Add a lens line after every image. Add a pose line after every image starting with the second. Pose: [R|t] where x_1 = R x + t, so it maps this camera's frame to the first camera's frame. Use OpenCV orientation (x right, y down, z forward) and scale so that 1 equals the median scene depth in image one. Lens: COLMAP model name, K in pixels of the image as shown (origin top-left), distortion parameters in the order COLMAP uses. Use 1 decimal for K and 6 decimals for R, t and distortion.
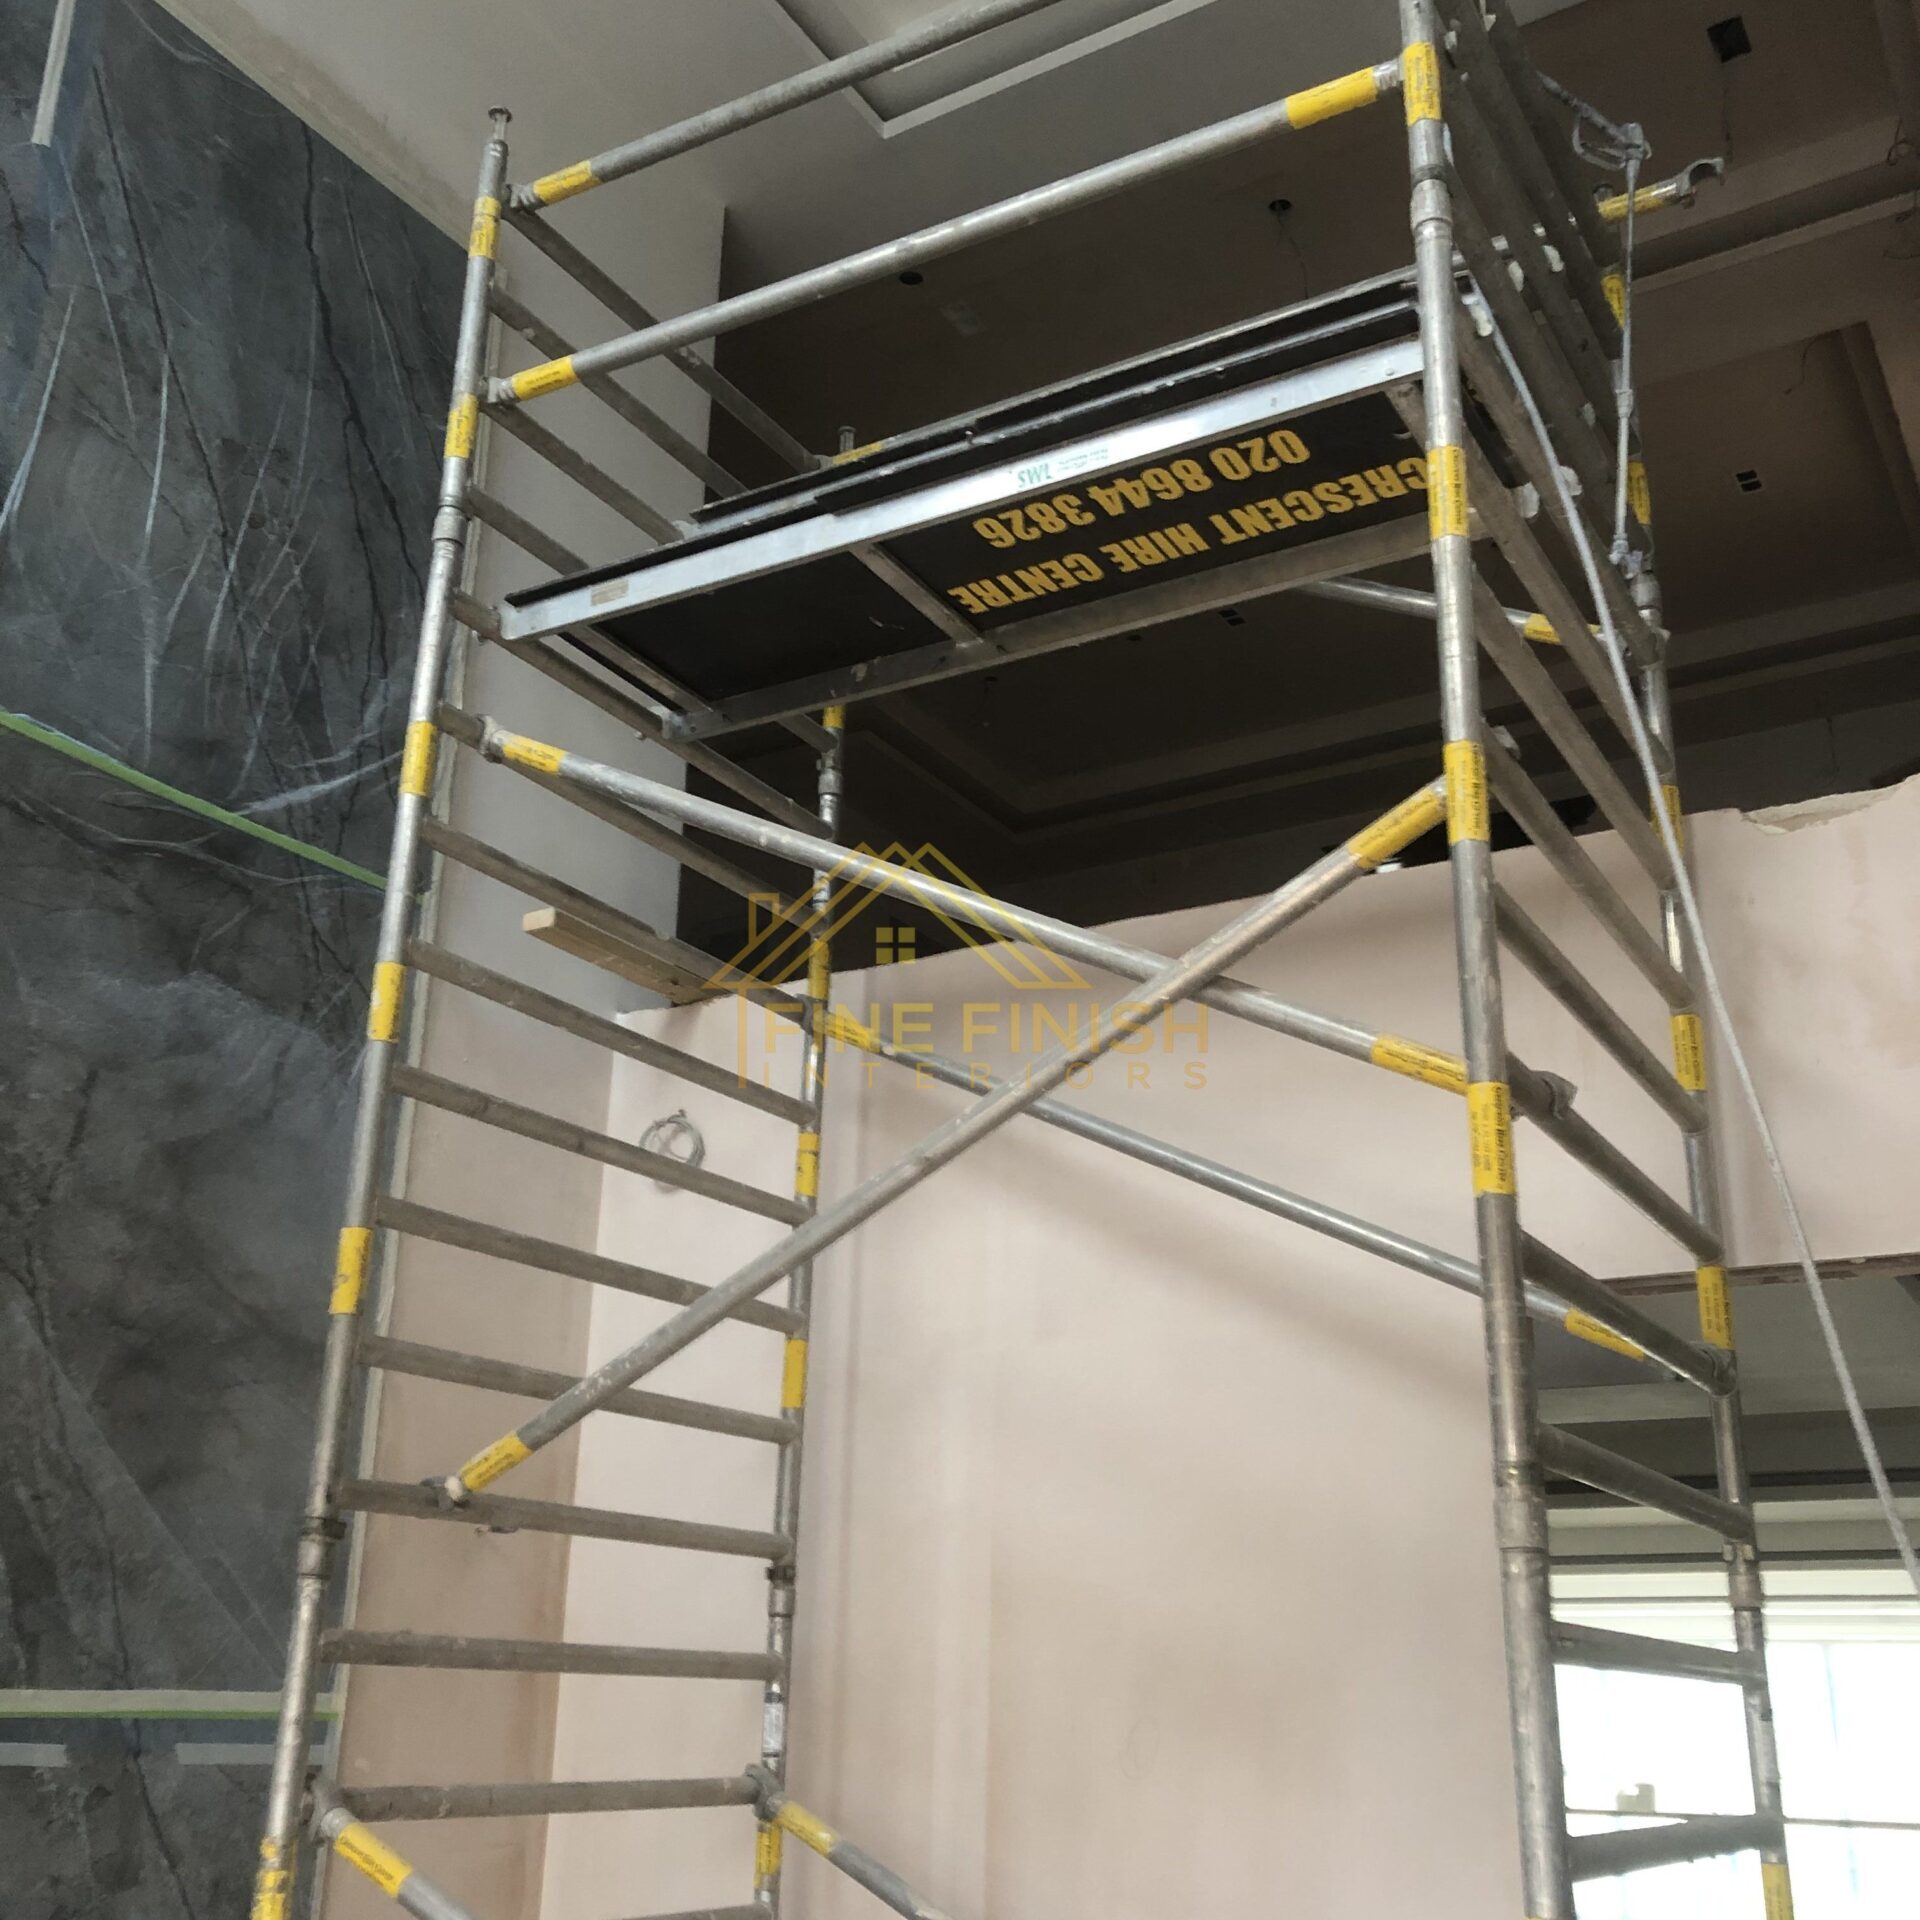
lens RADIAL K [[2104.5, 0, 969.7], [0, 2104.5, 971.5], [0, 0, 1]] dist [0.028854, 0.000000]
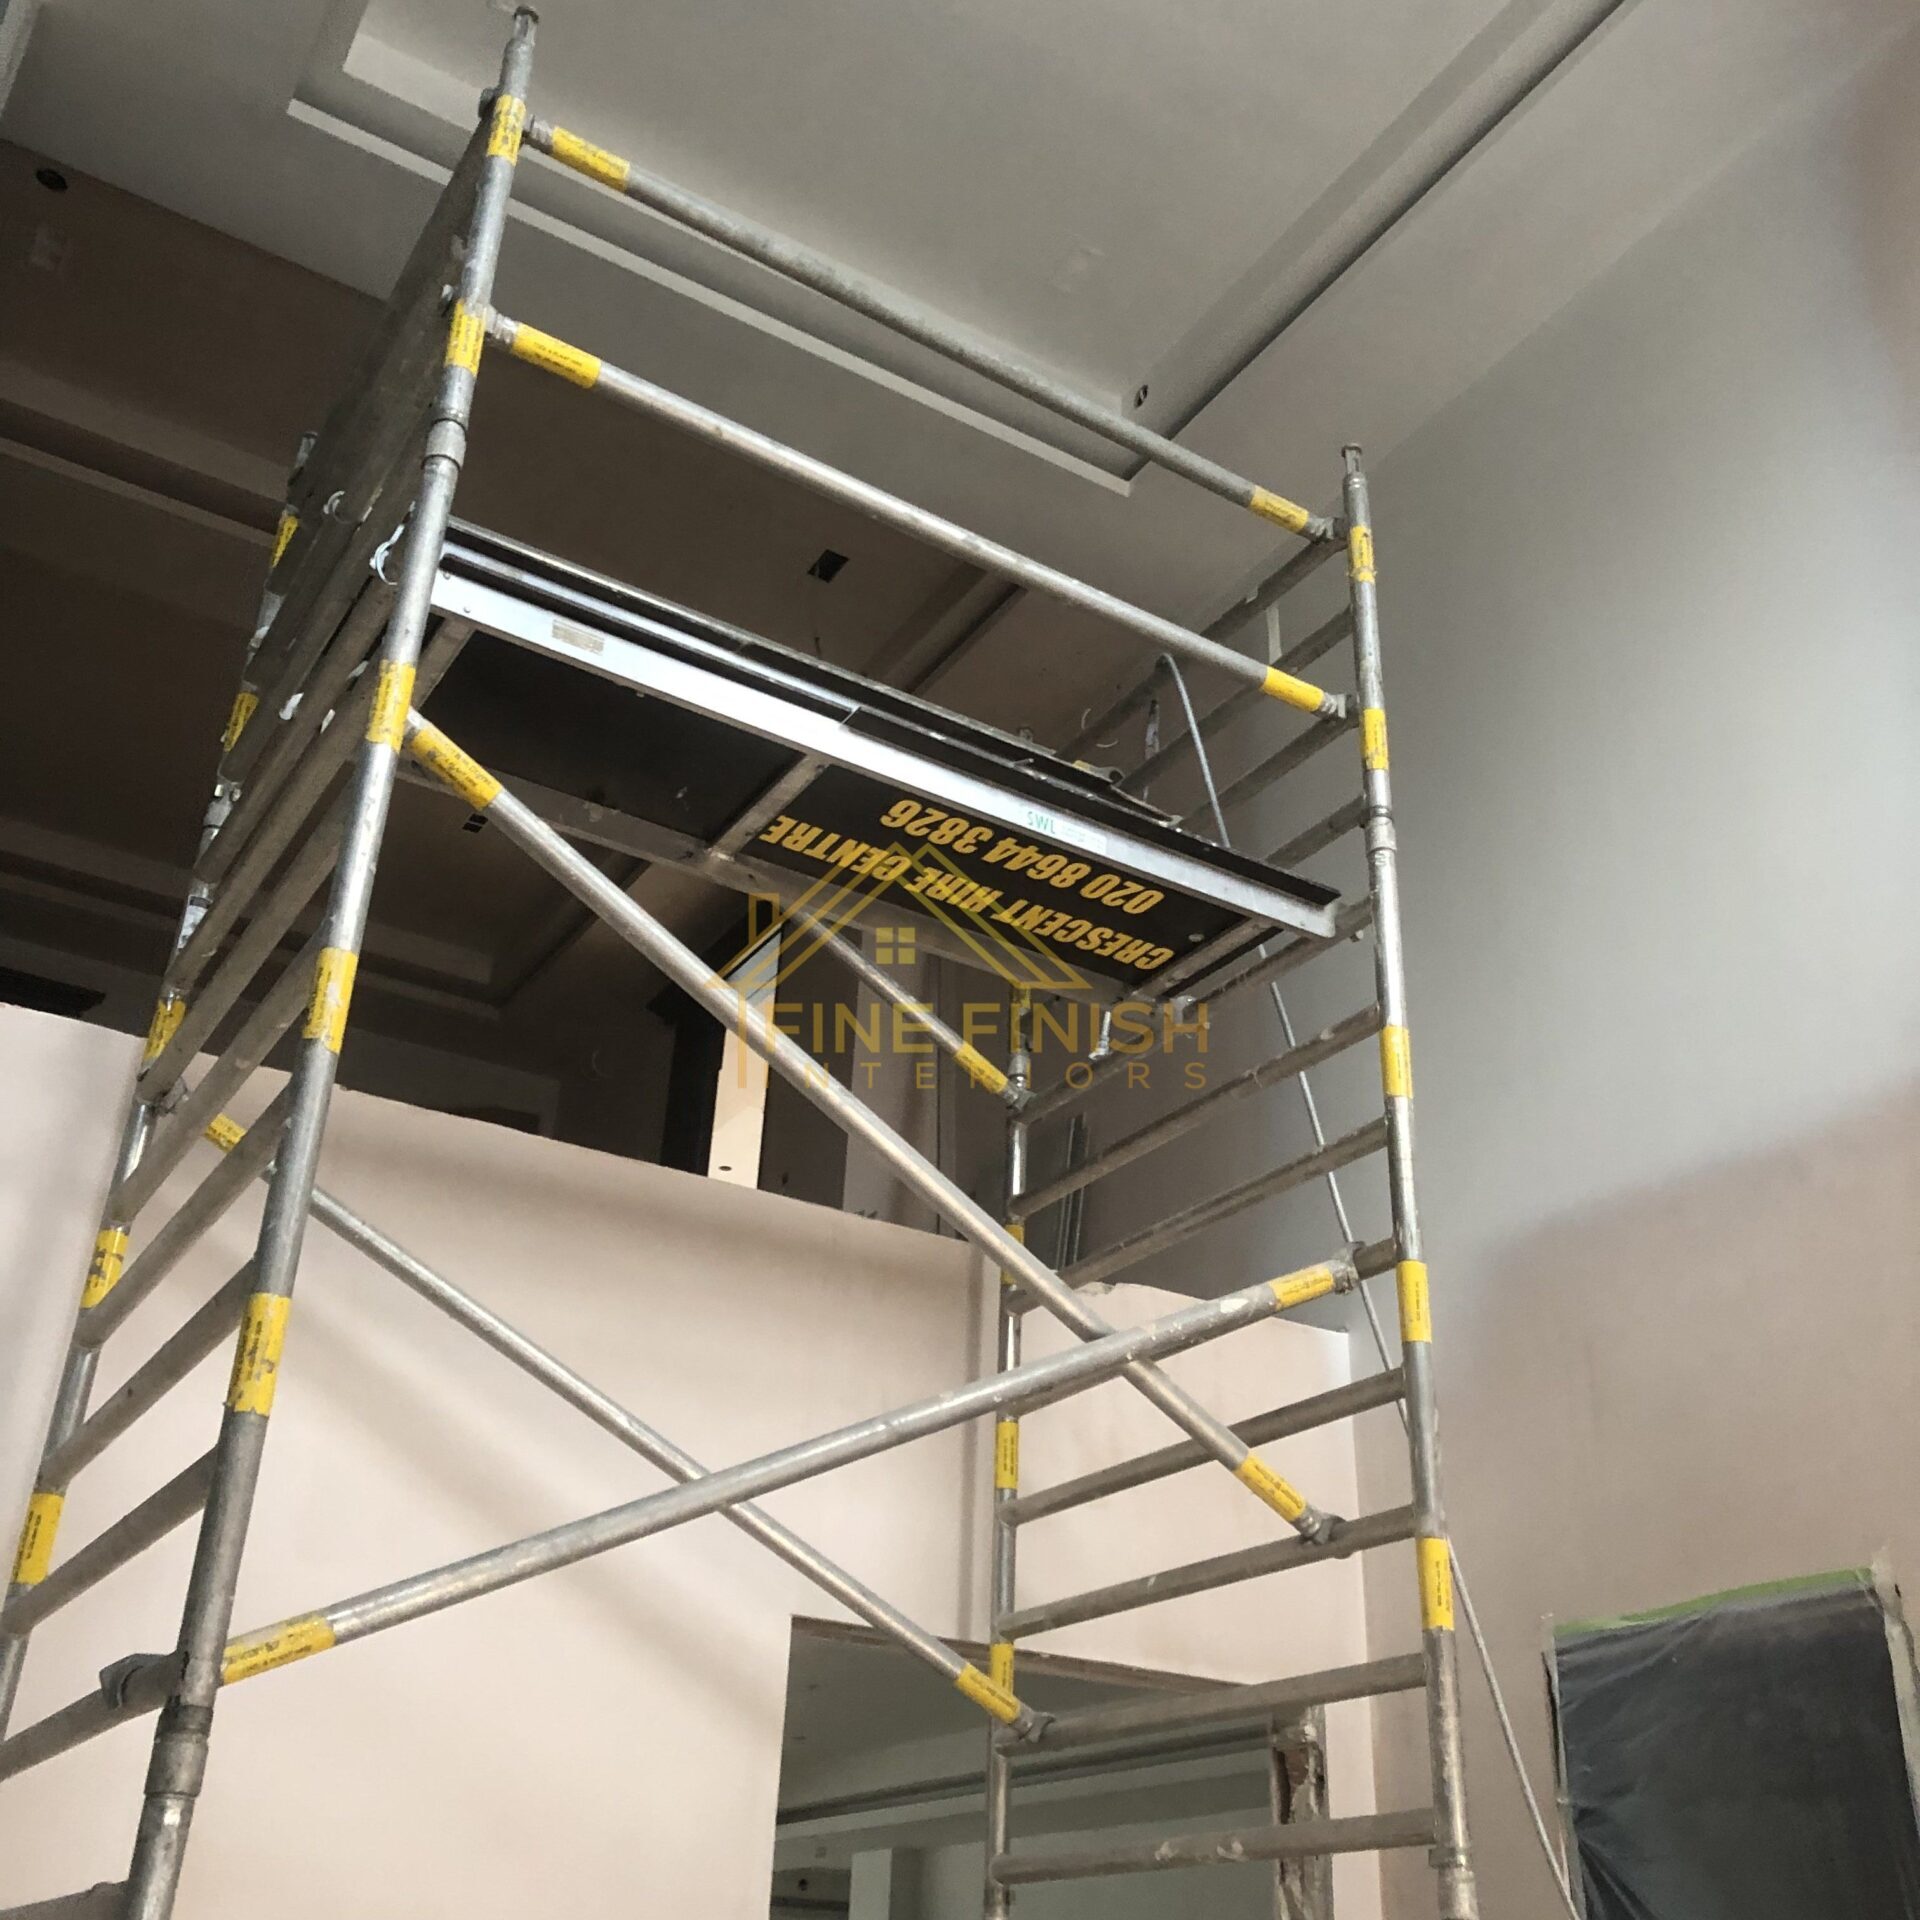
lens RADIAL K [[2104.5, 0, 960.8], [0, 2104.5, 945.2], [0, 0, 1]] dist [0.028854, 0.000000]
pose [[0.488115, 0.429286, 0.759906, -0.741515], [-0.336284, 0.895955, -0.290135, 0.141095], [-0.805393, -0.113925, 0.581691, 0.374732]]
